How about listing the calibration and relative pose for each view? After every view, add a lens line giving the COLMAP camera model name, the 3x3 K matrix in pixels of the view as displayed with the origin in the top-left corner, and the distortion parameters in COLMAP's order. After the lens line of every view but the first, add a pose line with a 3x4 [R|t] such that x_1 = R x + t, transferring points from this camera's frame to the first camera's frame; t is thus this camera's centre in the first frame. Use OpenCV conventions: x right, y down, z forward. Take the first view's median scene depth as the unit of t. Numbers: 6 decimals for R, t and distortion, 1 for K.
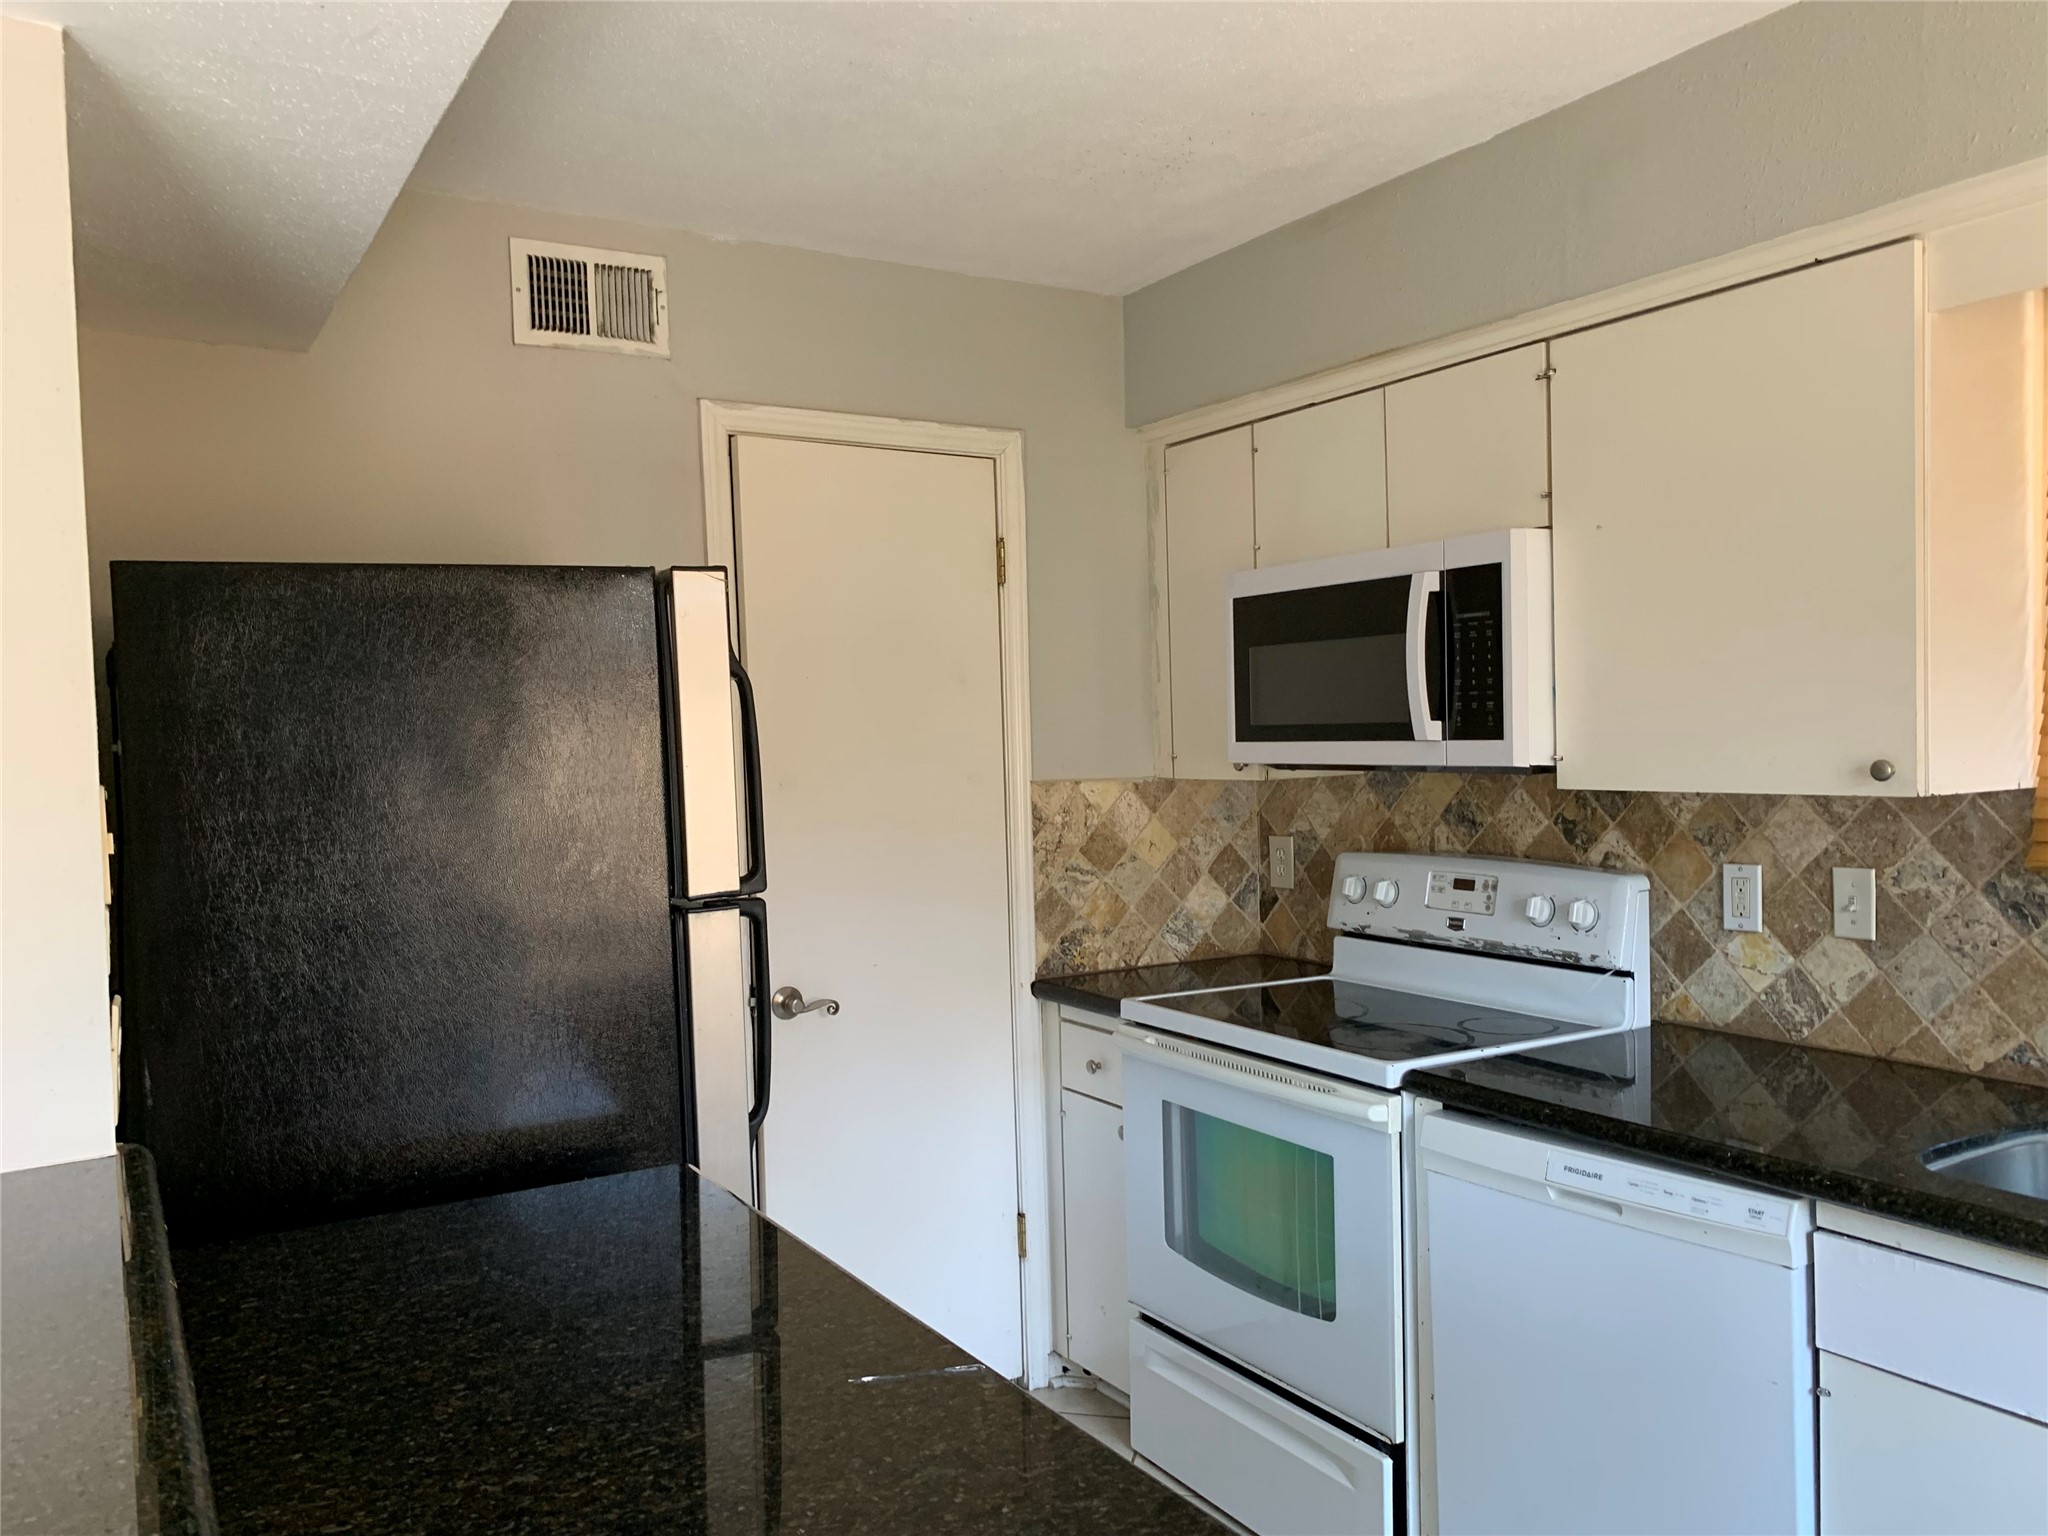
lens RADIAL K [[1575.2, 0, 1021.8], [0, 1575.2, 786.1], [0, 0, 1]] dist [0.005380, 0.001020]
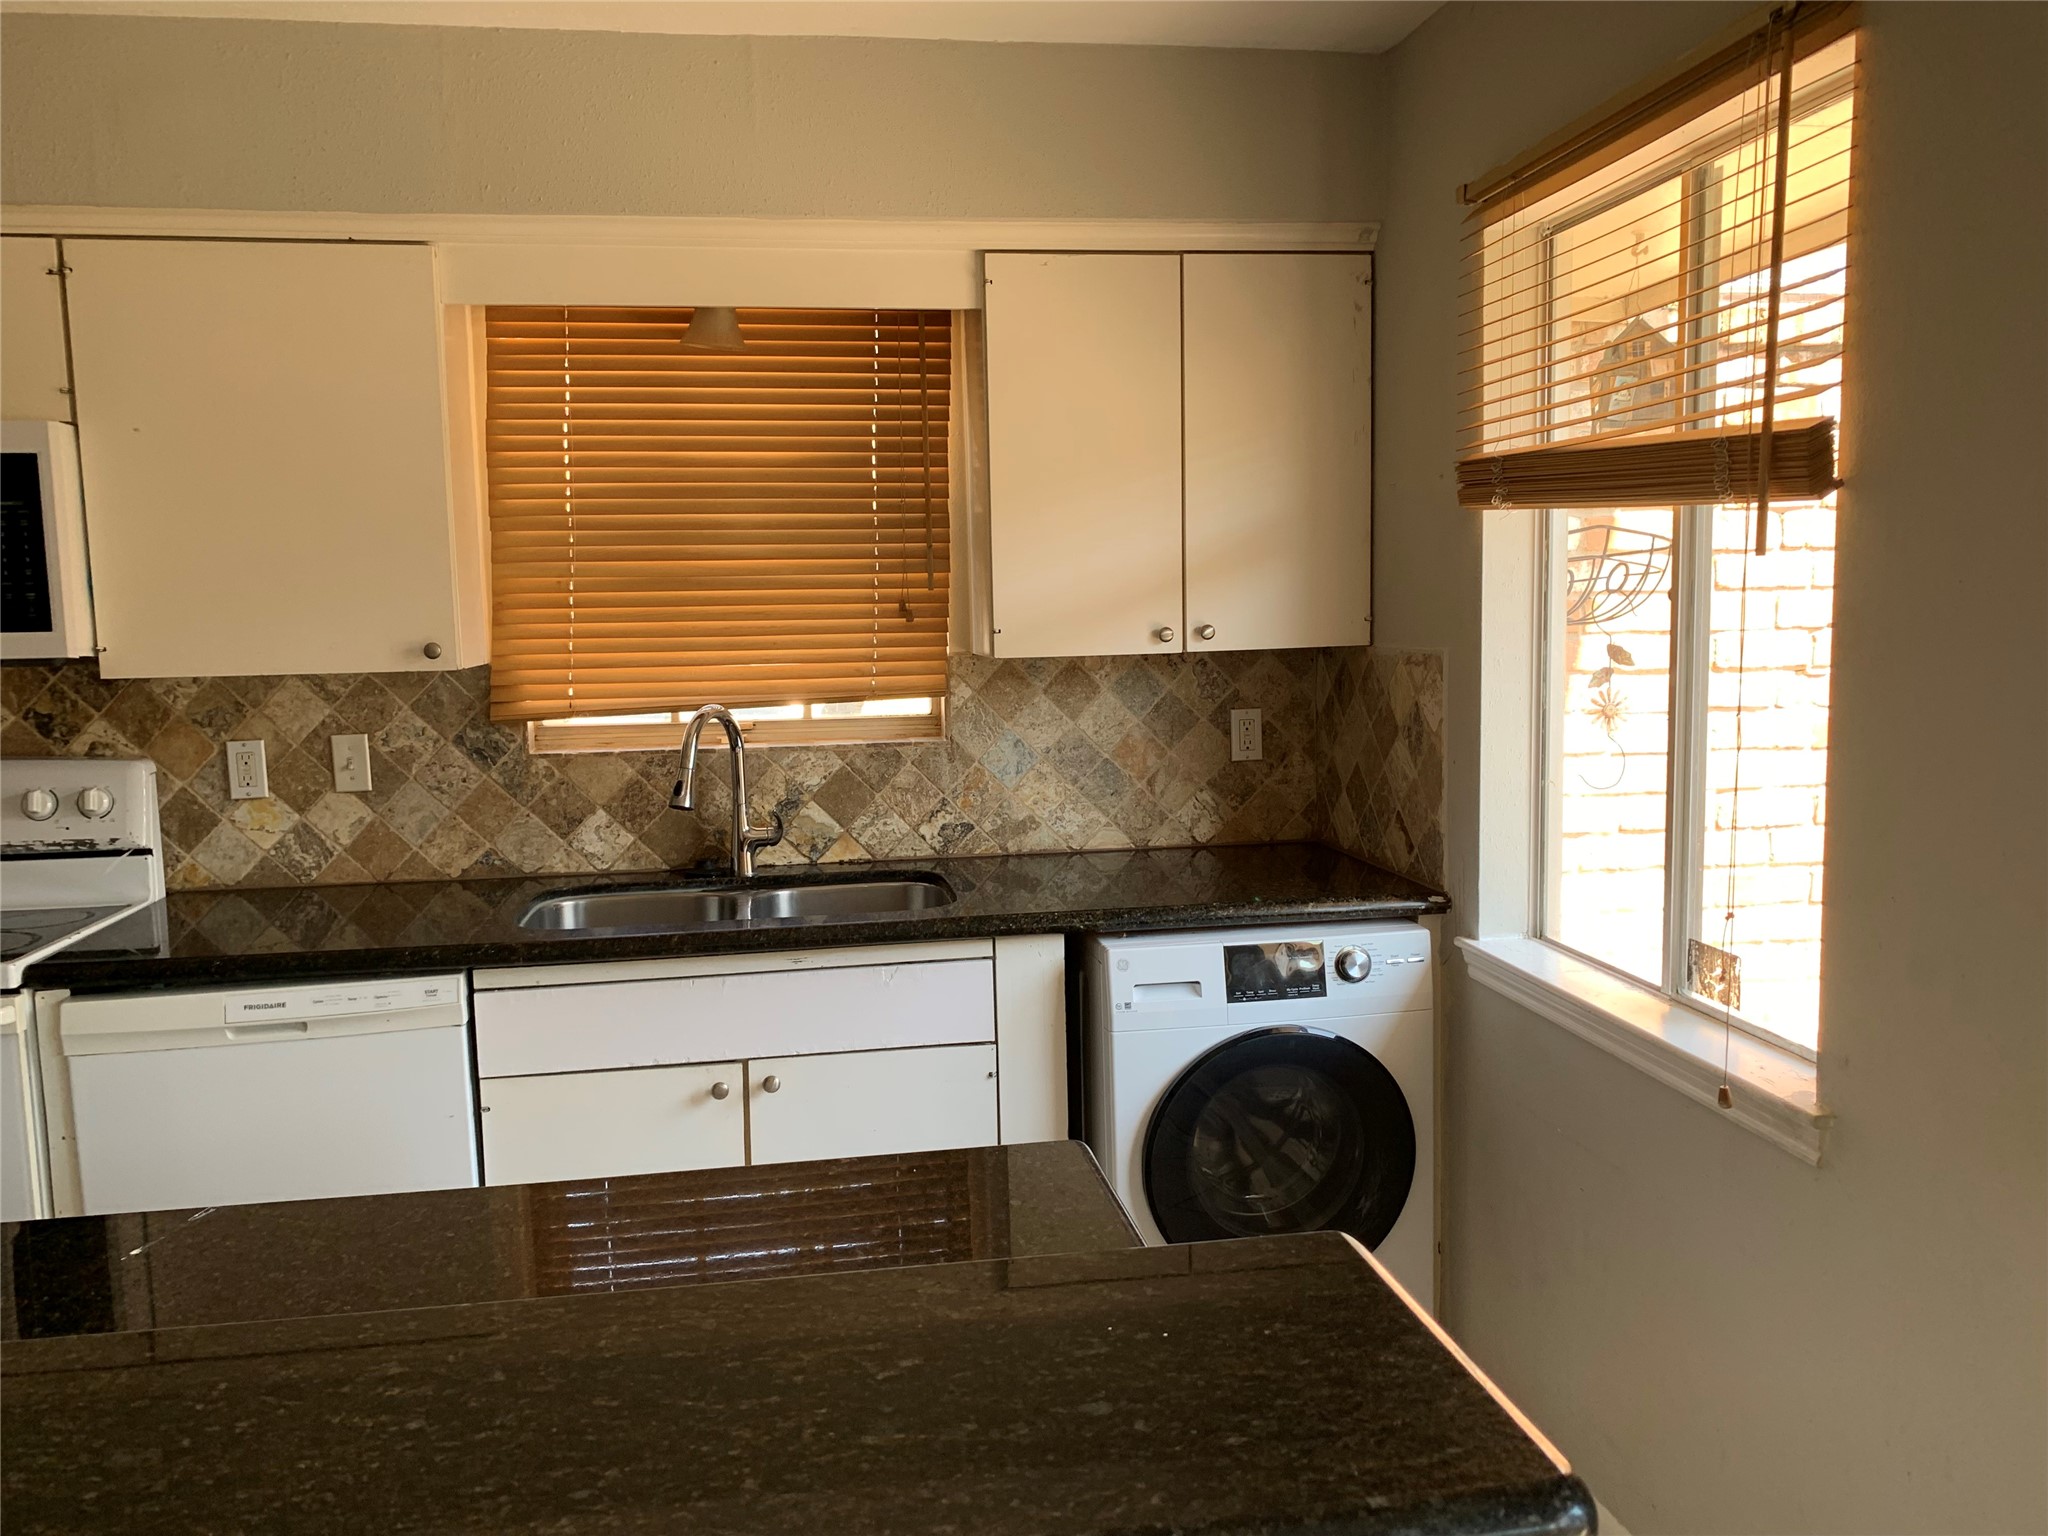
lens RADIAL K [[1575.2, 0, 1023.8], [0, 1575.2, 764.3], [0, 0, 1]] dist [0.005380, 0.001020]
pose [[0.361874, -0.078776, 0.928893, -0.413412], [0.042448, 0.996782, 0.067997, 0.013054], [-0.931260, 0.014824, 0.364053, 0.055923]]
